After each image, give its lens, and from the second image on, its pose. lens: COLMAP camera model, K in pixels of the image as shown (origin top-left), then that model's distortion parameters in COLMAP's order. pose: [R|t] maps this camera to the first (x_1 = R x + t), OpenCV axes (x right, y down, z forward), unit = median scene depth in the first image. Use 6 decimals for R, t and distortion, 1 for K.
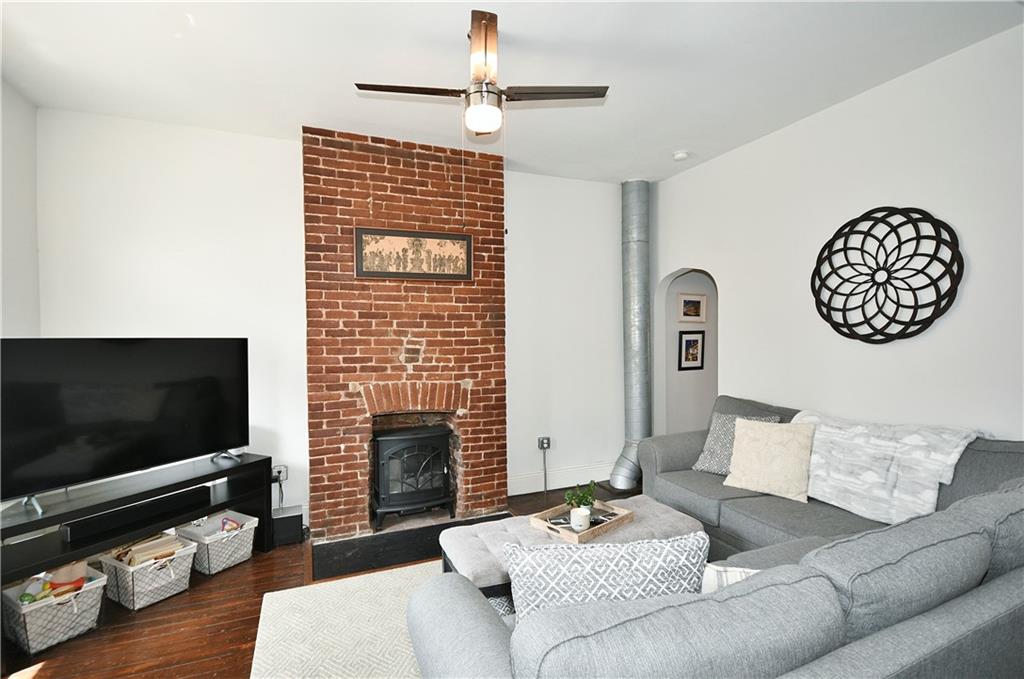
lens RADIAL K [[463.7, 0, 512.0], [0, 463.7, 339.5], [0, 0, 1]] dist [0.000861, 0.000159]
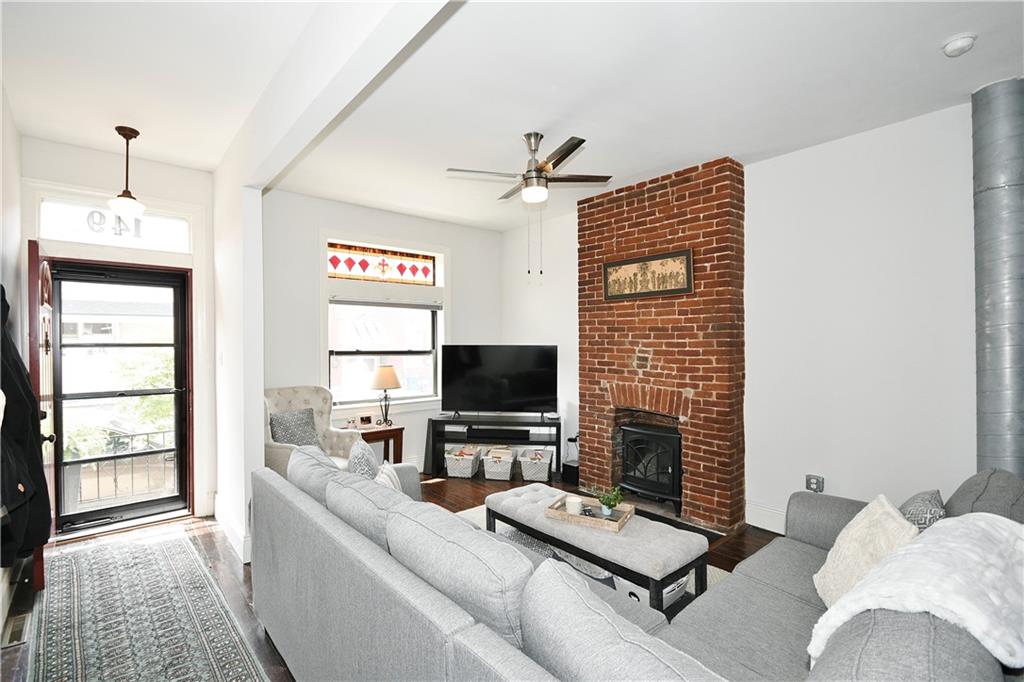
lens RADIAL K [[463.7, 0, 512.0], [0, 463.7, 341.0], [0, 0, 1]] dist [0.000861, 0.000159]
pose [[0.327625, 0.008495, -0.944770, 0.788921], [-0.009594, 0.999938, 0.005664, -0.023683], [0.944759, 0.007208, 0.327686, 0.301595]]
